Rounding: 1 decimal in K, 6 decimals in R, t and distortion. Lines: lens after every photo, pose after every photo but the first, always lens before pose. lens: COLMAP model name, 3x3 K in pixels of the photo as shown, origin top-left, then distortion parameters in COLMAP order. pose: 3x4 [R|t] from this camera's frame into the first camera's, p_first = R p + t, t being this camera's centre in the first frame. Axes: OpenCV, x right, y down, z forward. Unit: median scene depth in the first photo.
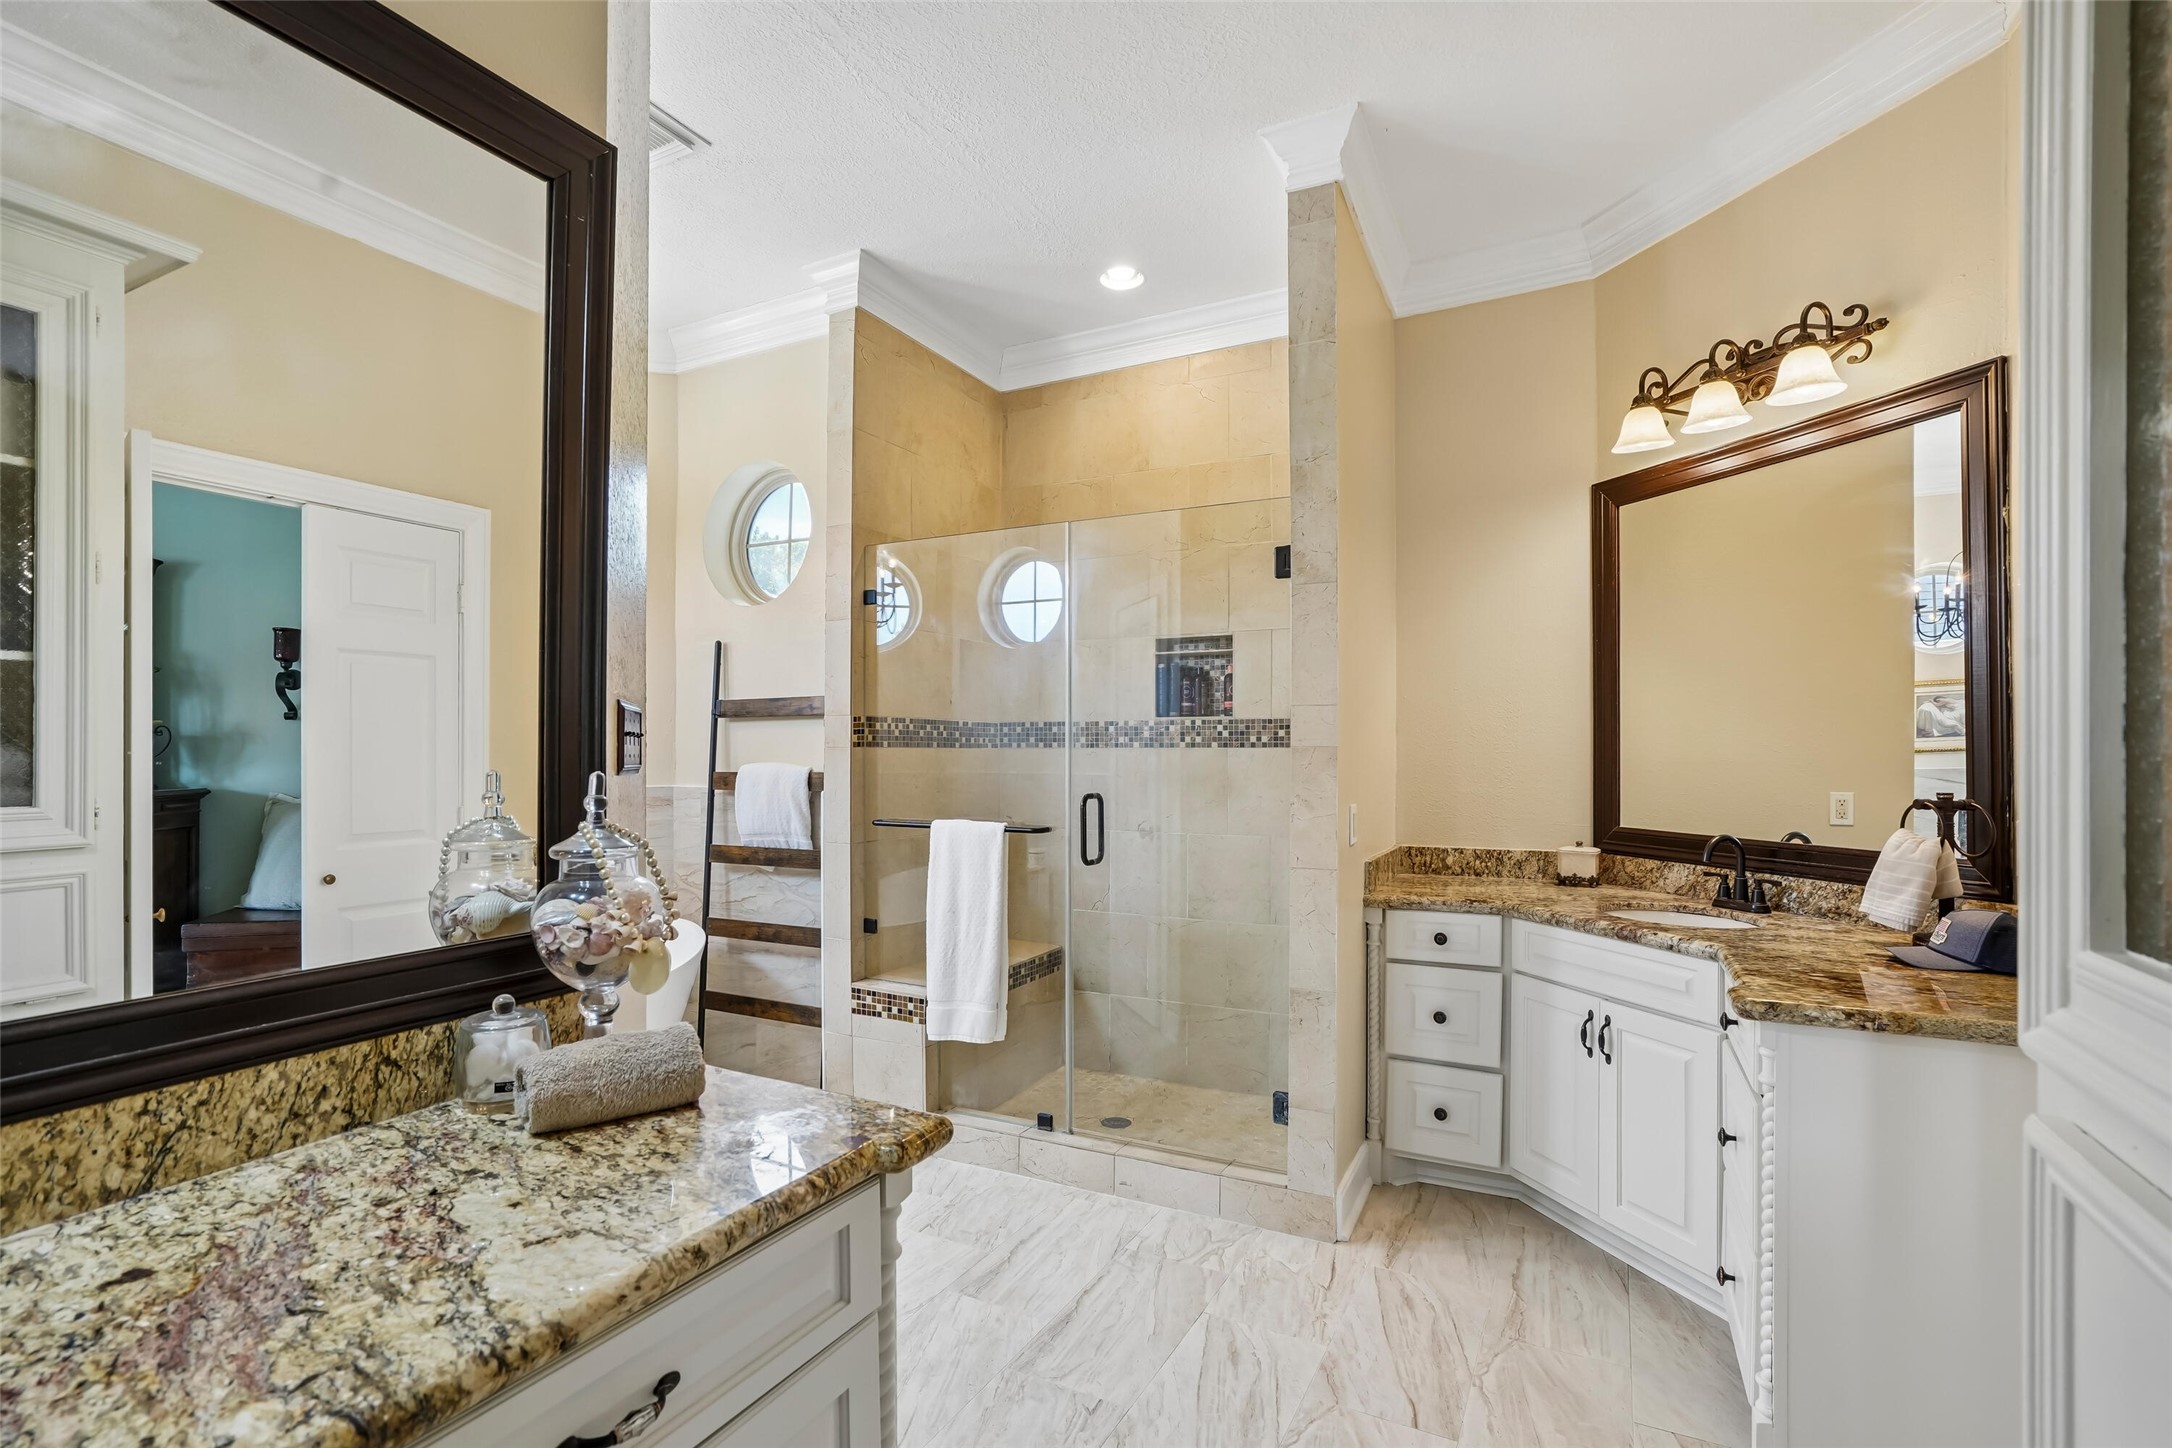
lens RADIAL K [[1008.3, 0, 1092.3], [0, 1008.3, 754.6], [0, 0, 1]] dist [-0.041069, 0.022043]
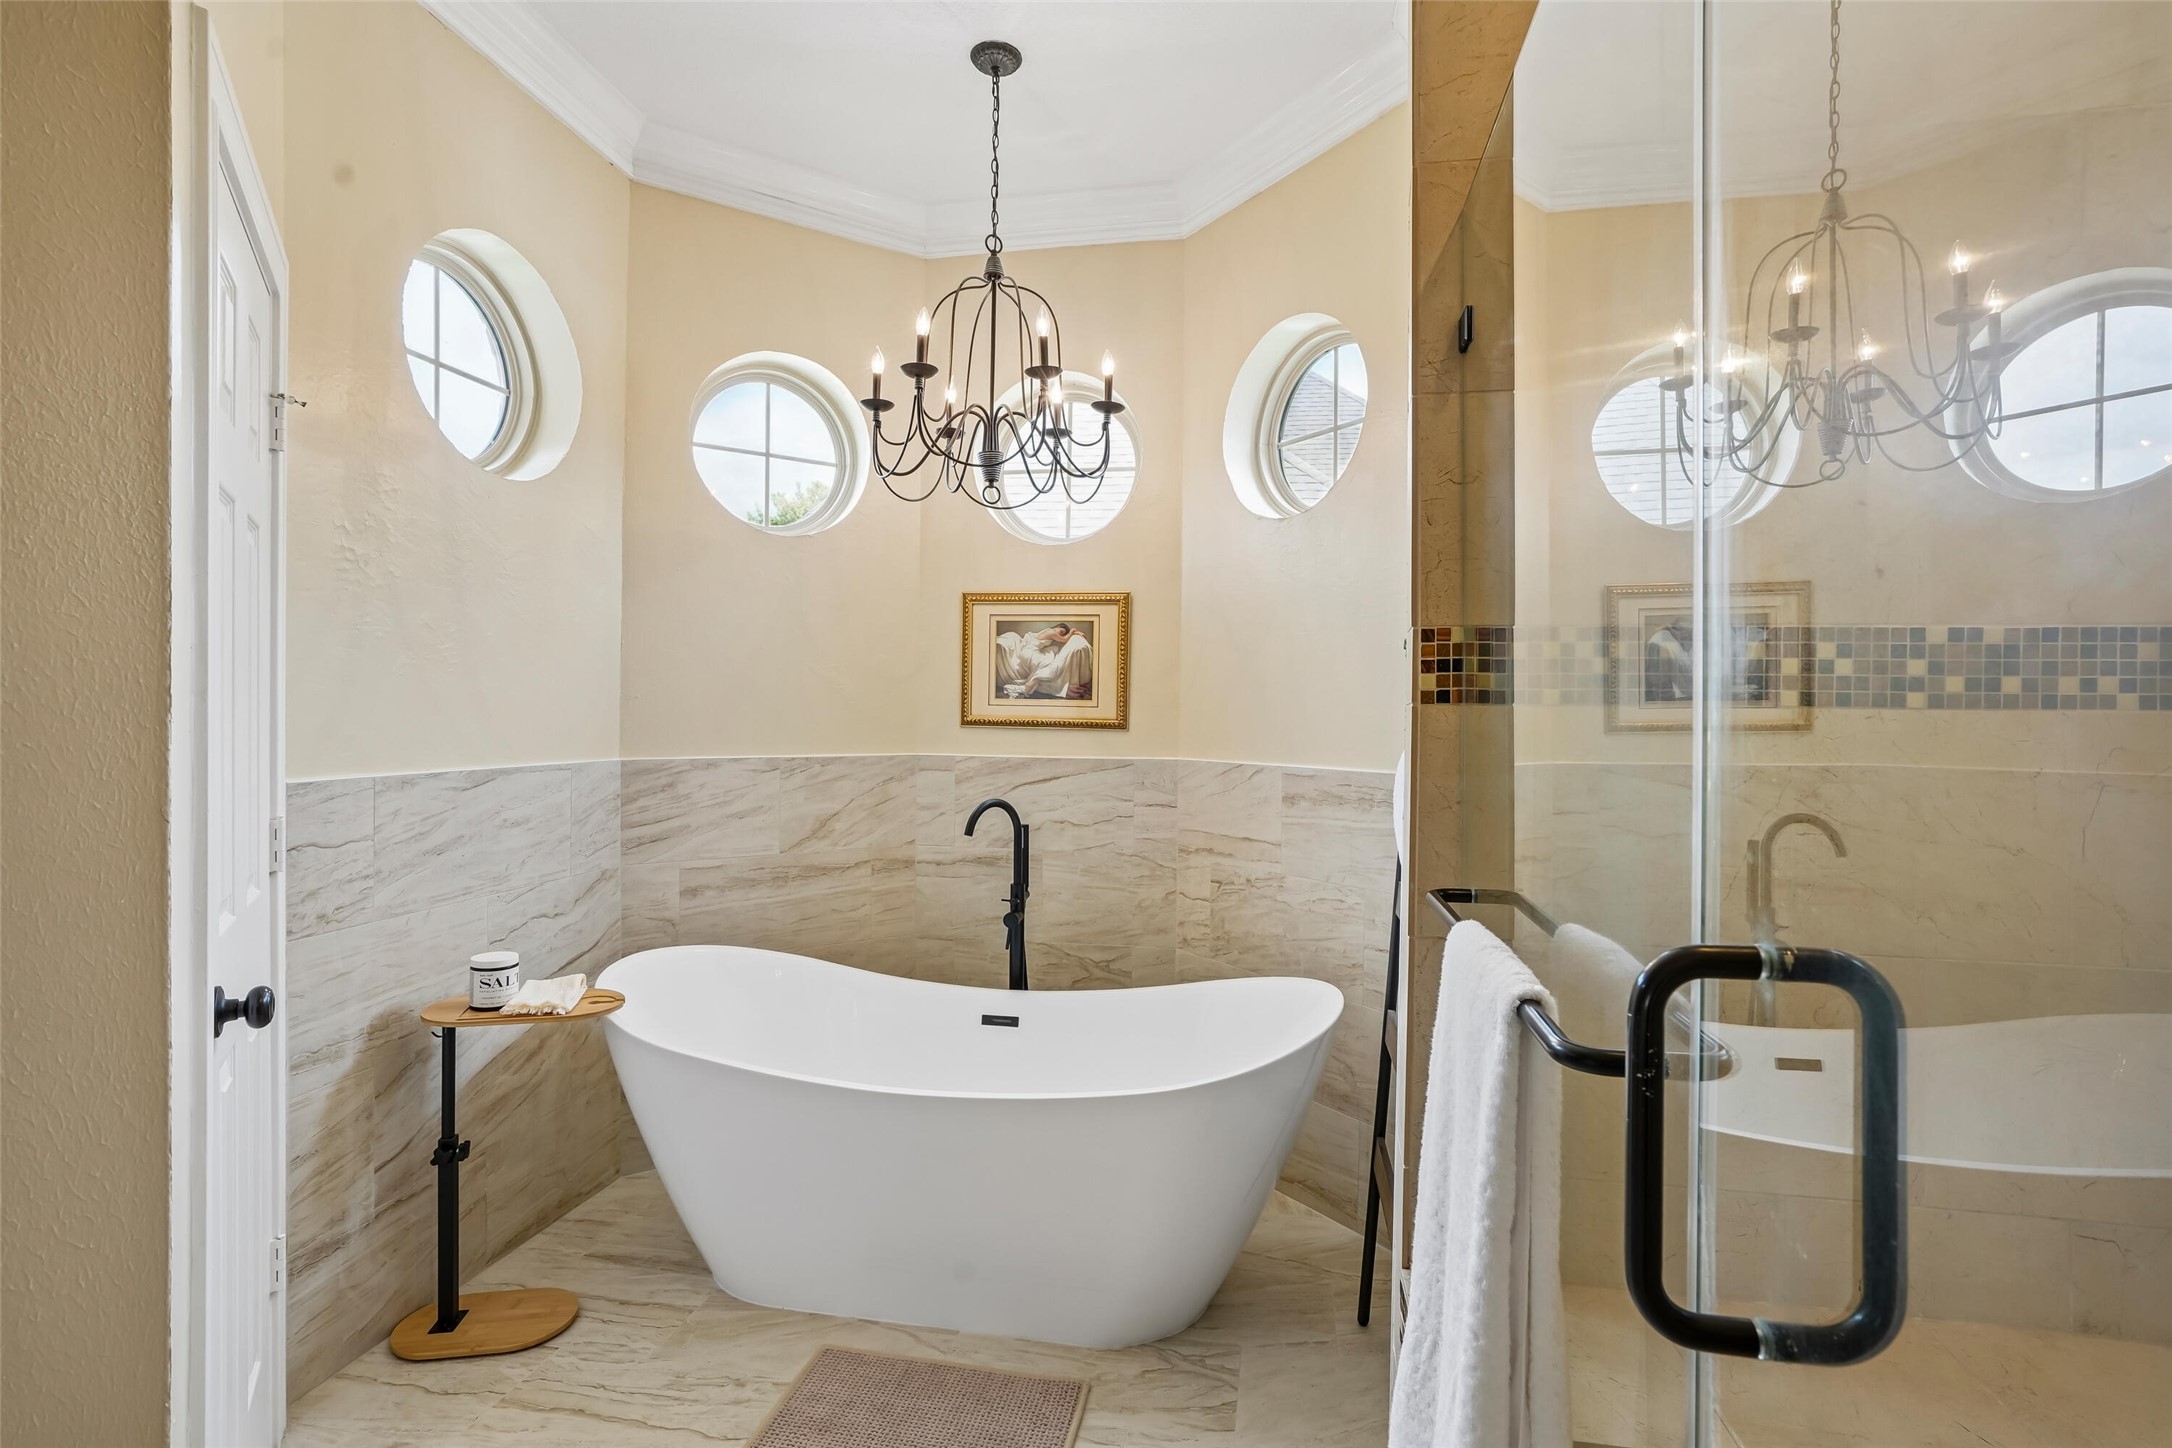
lens RADIAL K [[1029.9, 0, 1075.8], [0, 1029.9, 717.6], [0, 0, 1]] dist [-0.045693, 0.030673]
pose [[0.285208, 0.005333, -0.958451, 0.389384], [-0.012766, 0.999917, 0.001764, -0.001529], [0.958381, 0.011733, 0.285252, 2.316926]]
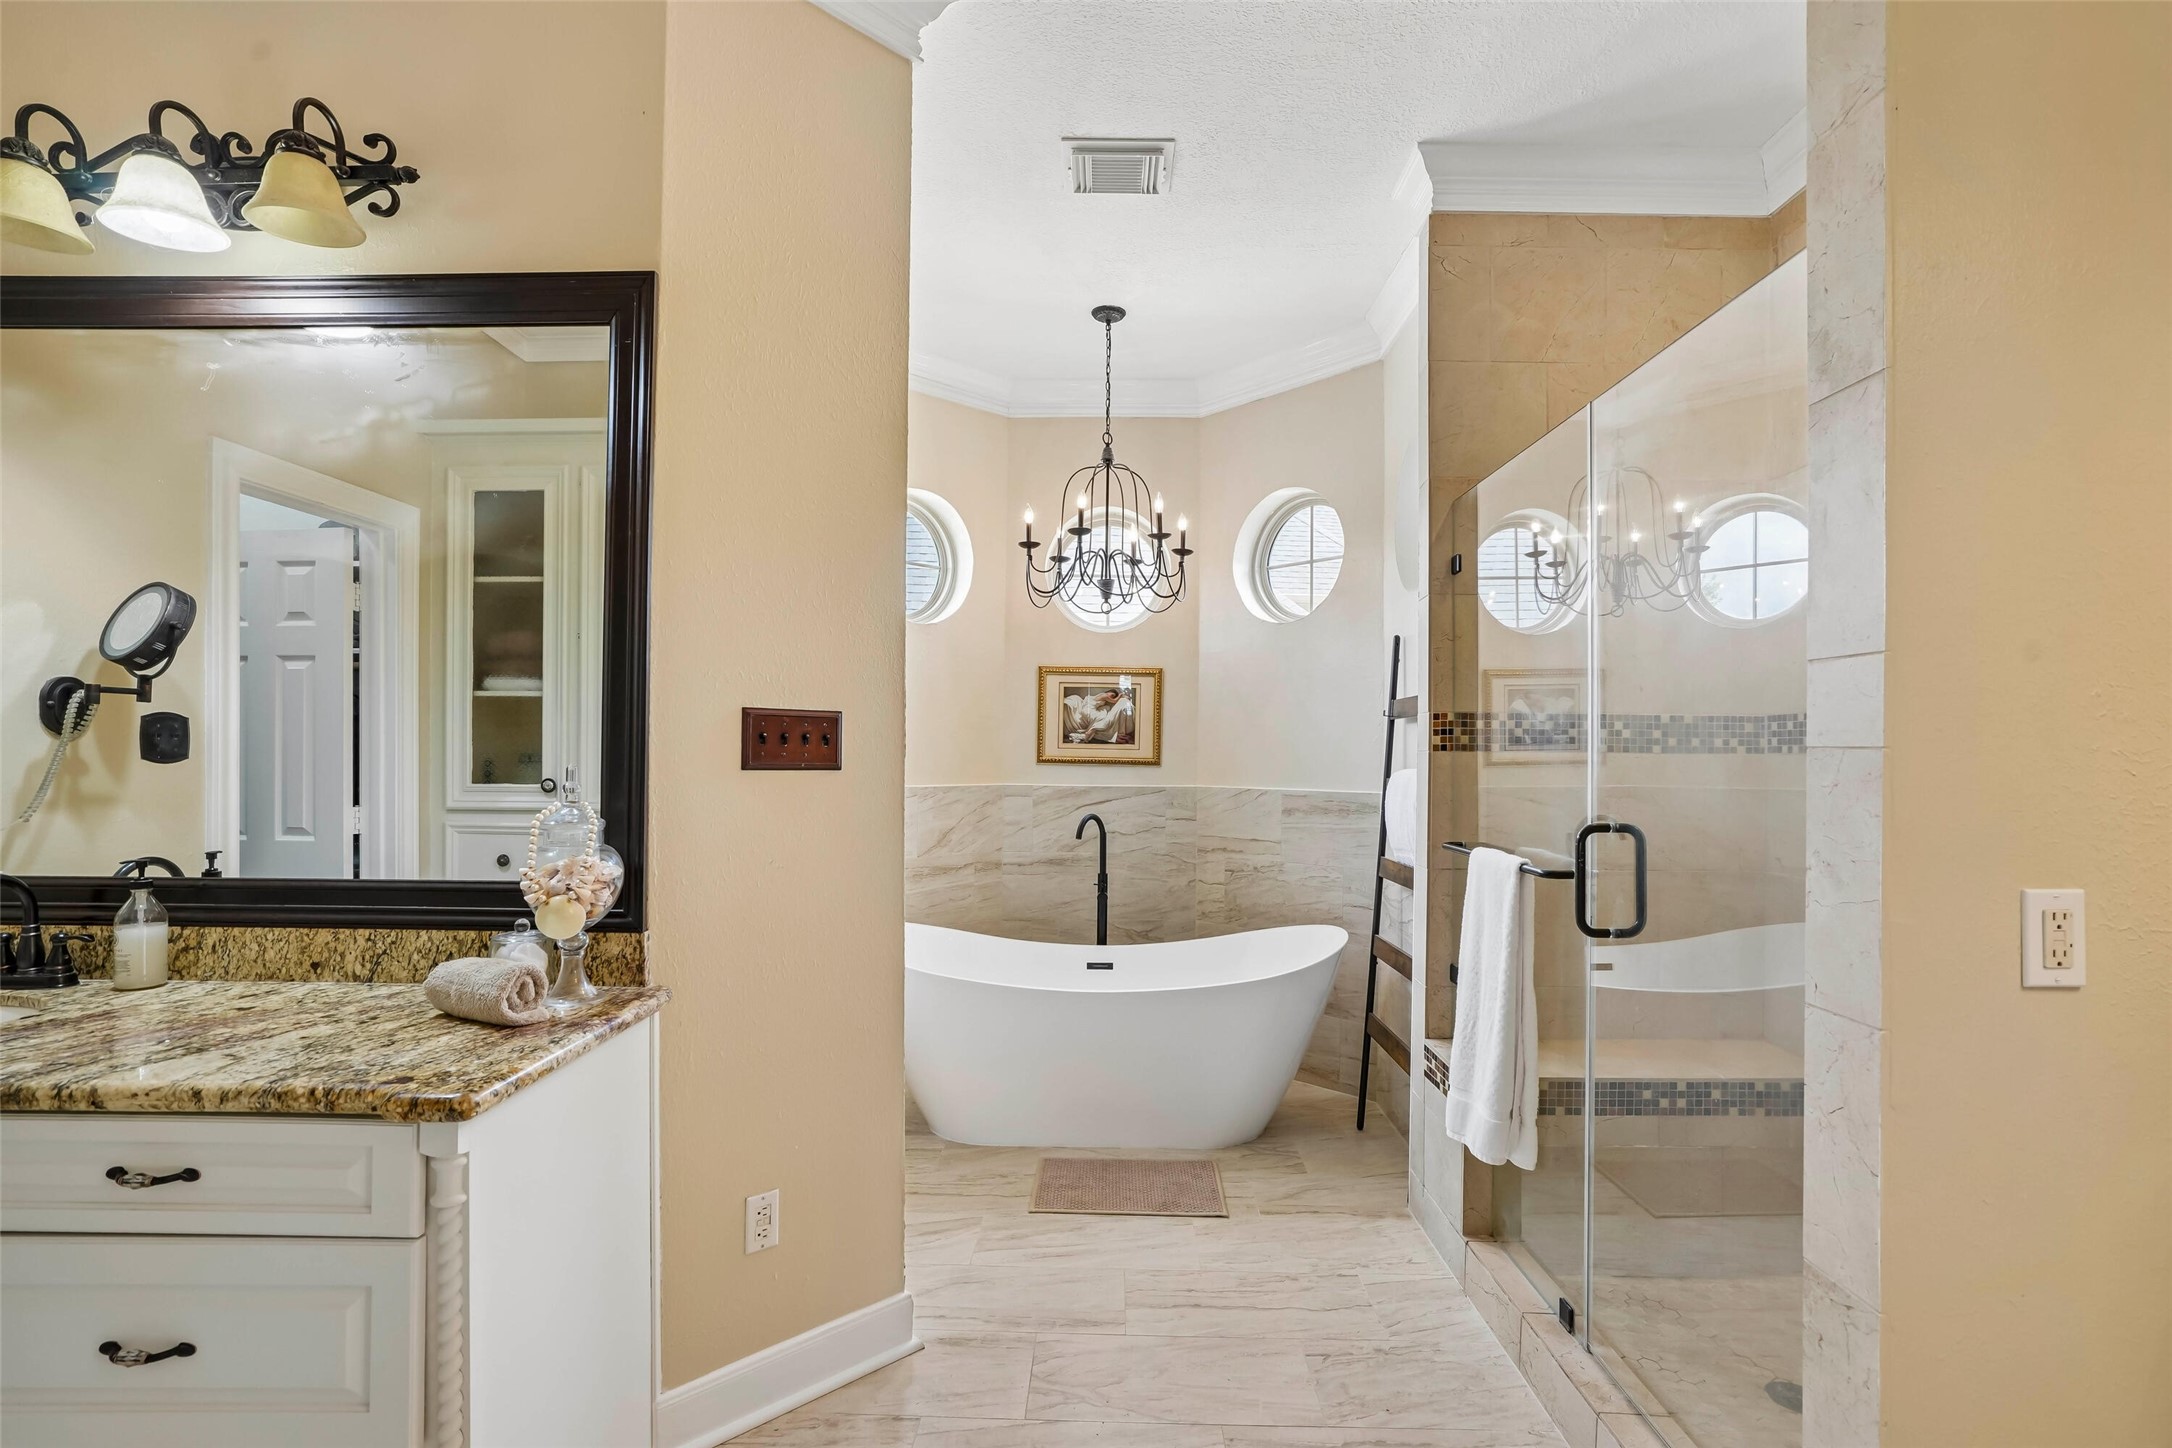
lens RADIAL K [[1008.3, 0, 1092.3], [0, 1008.3, 754.6], [0, 0, 1]] dist [-0.041069, 0.022043]
pose [[0.438816, 0.004201, -0.898567, 1.163256], [-0.011105, 0.999938, -0.000748, -0.002267], [0.898508, 0.010307, 0.438836, 1.225052]]
